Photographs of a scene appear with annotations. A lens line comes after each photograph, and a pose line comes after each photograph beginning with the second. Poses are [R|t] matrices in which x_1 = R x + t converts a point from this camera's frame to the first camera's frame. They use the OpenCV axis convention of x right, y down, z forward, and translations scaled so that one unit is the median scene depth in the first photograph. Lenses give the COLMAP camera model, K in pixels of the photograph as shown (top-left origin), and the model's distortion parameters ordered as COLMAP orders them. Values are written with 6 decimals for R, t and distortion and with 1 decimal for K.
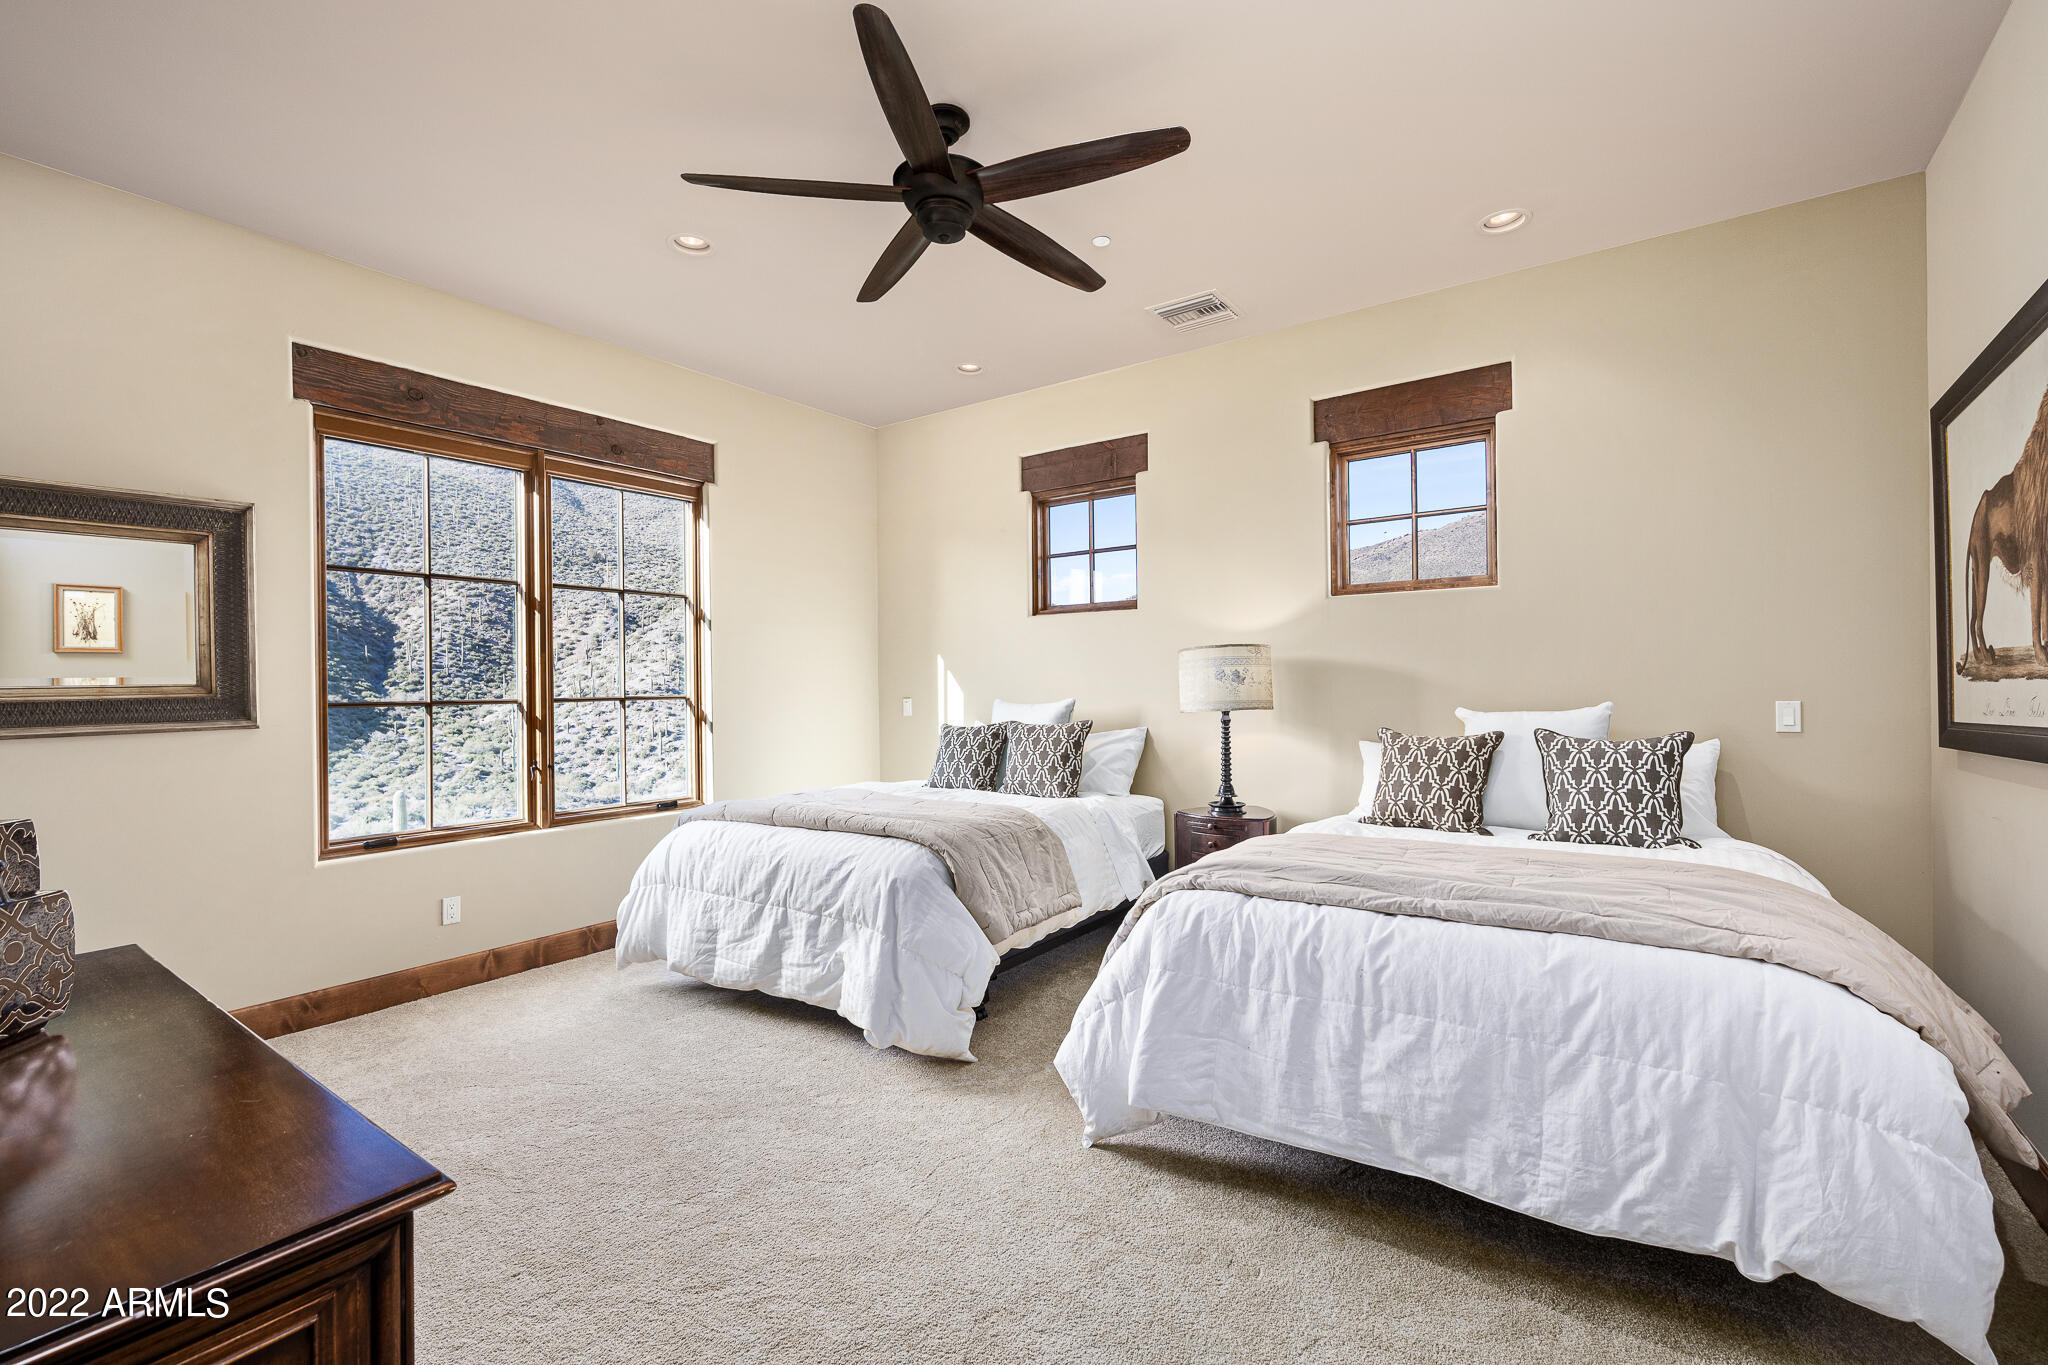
lens RADIAL K [[867.8, 0, 1024.0], [0, 867.8, 682.5], [0, 0, 1]] dist [-0.000140, 0.000281]
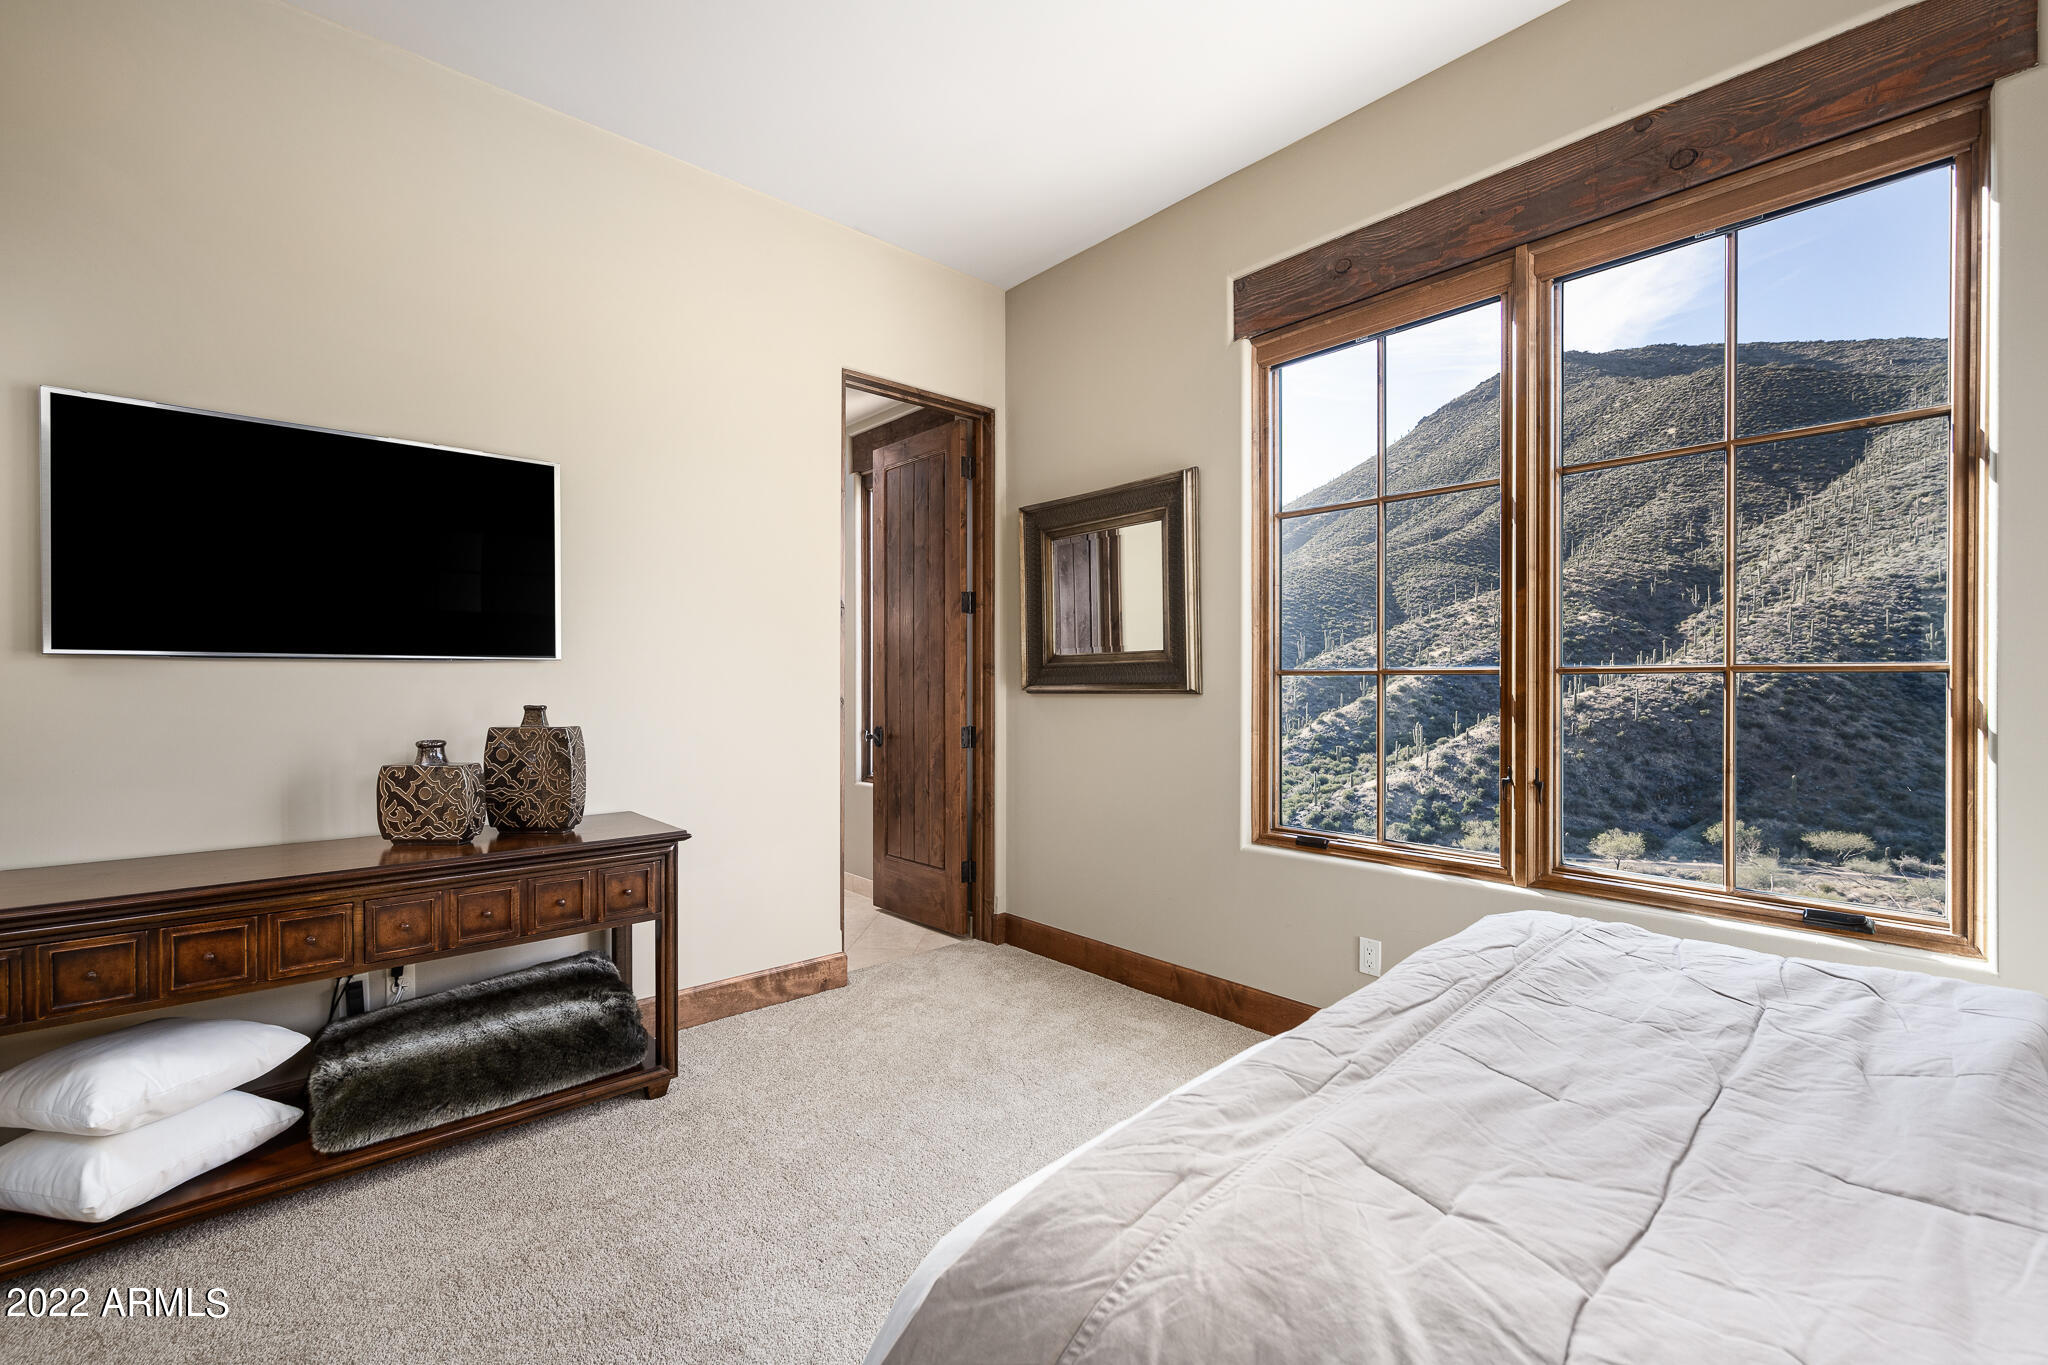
lens RADIAL K [[867.8, 0, 1024.0], [0, 867.8, 682.5], [0, 0, 1]] dist [-0.000140, 0.000281]
pose [[-0.217194, 0.017057, -0.975979, 0.099111], [0.004554, 0.999854, 0.016461, 0.017876], [0.976118, -0.000869, -0.217240, 0.803977]]
